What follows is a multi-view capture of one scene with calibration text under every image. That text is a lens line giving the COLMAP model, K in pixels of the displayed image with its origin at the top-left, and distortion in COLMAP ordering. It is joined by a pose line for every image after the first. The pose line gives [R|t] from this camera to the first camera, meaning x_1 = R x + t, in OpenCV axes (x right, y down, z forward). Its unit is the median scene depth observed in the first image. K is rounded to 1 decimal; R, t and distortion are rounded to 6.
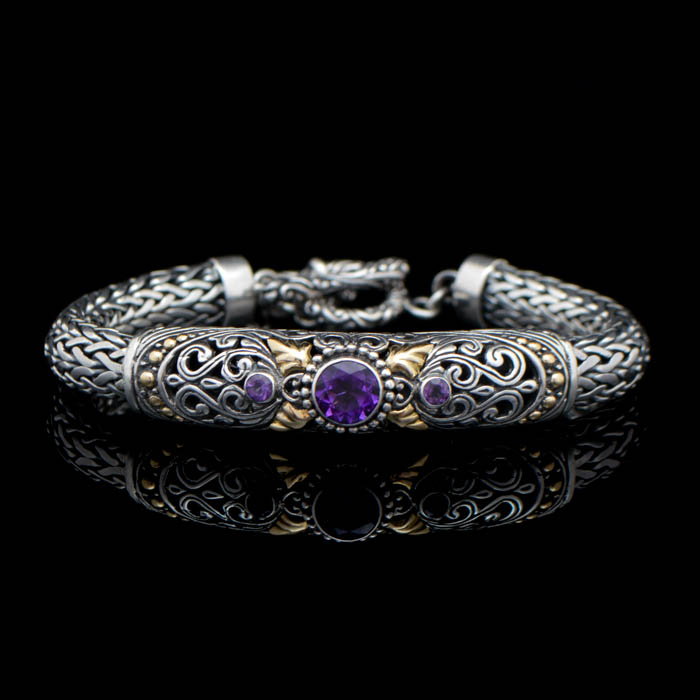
lens RADIAL K [[2632.3, 0, 350.0], [0, 2632.3, 350.0], [0, 0, 1]] dist [1.694553, 1.161995]
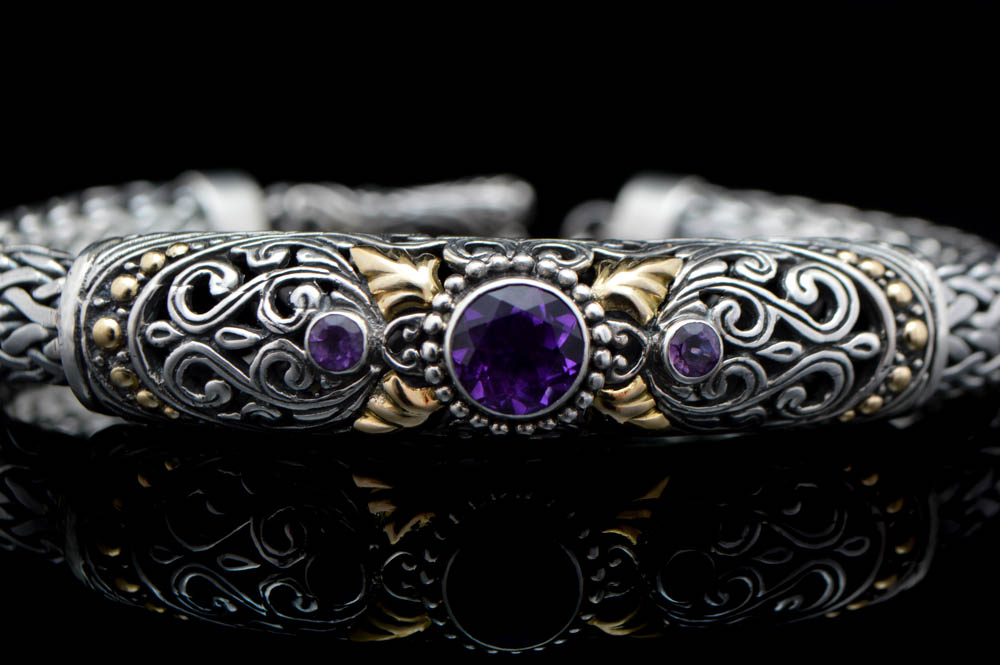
lens RADIAL K [[2407.7, 0, 500.0], [0, 2407.7, 332.5], [0, 0, 1]] dist [0.065538, 9.005297]
pose [[0.997232, 0.000771, 0.074348, -0.036748], [0.004056, 0.997893, -0.064757, 0.041097], [-0.074241, 0.064879, 0.995128, 0.545059]]
